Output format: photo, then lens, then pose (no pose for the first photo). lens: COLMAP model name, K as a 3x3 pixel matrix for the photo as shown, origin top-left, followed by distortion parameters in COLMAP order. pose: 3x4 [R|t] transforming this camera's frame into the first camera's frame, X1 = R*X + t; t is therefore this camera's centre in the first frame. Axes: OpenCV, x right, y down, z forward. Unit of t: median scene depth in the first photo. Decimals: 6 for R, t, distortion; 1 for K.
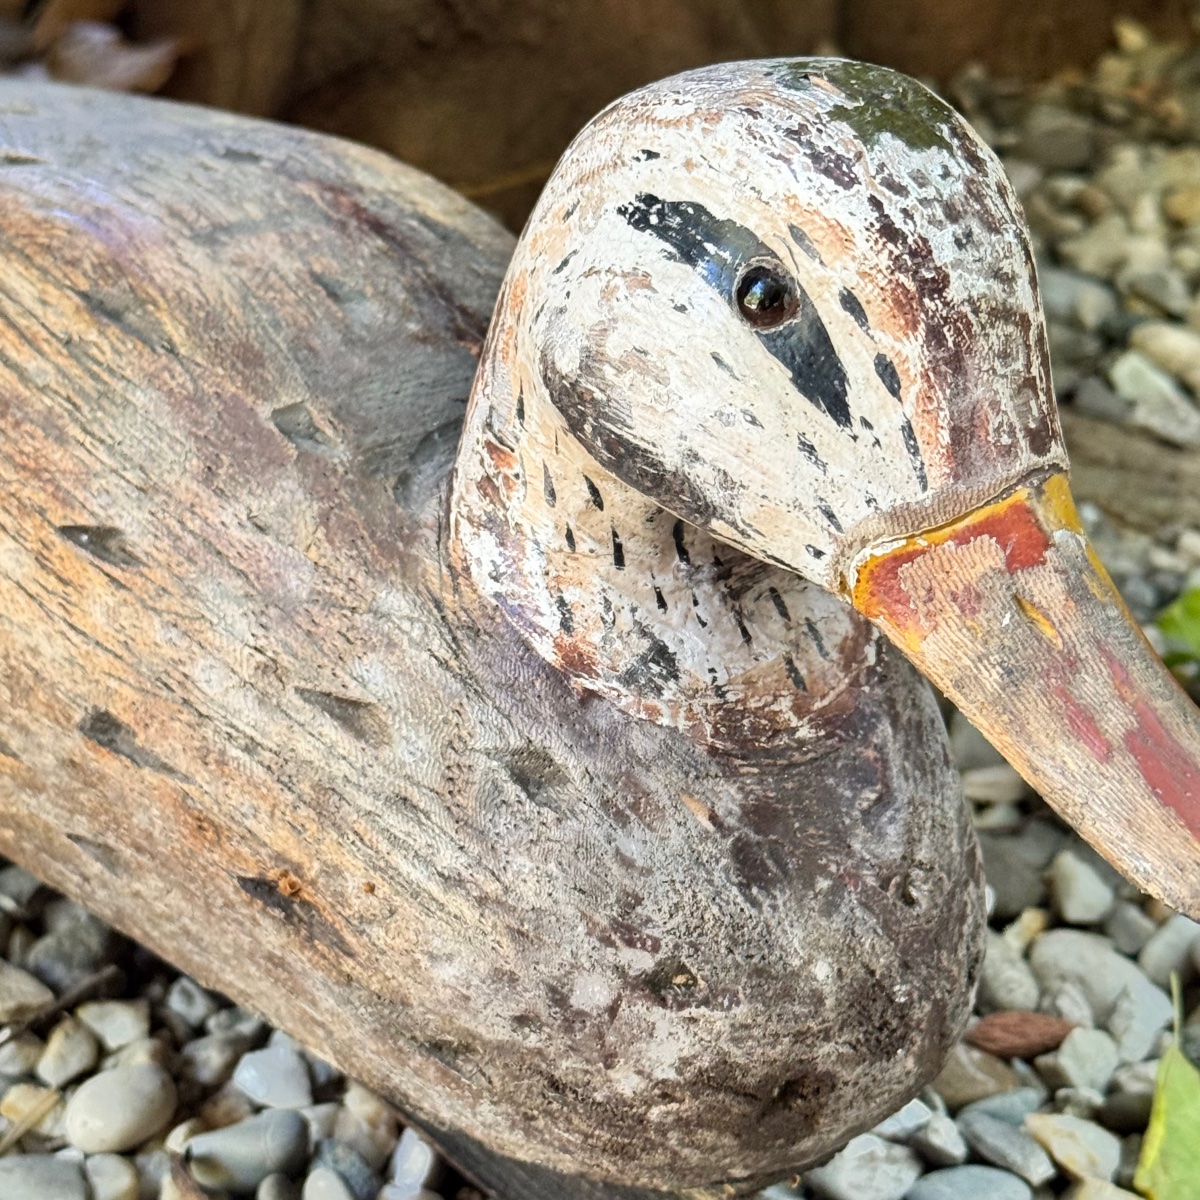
lens RADIAL K [[2886.1, 0, 600.0], [0, 2886.1, 600.0], [0, 0, 1]] dist [0.080757, -0.015900]
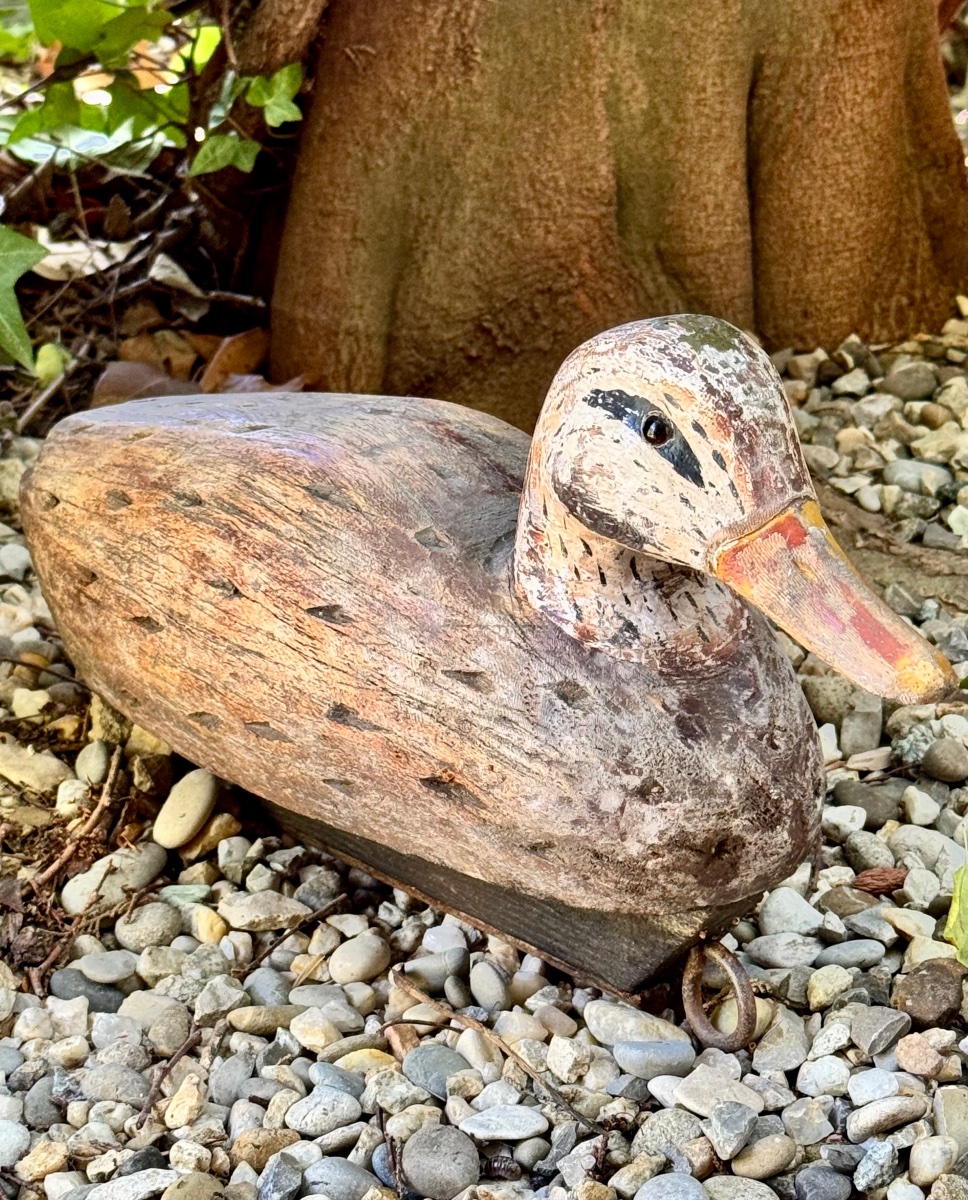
lens RADIAL K [[2843.2, 0, 484.0], [0, 2843.2, 600.0], [0, 0, 1]] dist [-0.031226, -0.203139]
pose [[0.993138, -0.101120, -0.058755, 0.037477], [0.093542, 0.988370, -0.119893, 0.216916], [0.070195, 0.113574, 0.991047, -0.877662]]
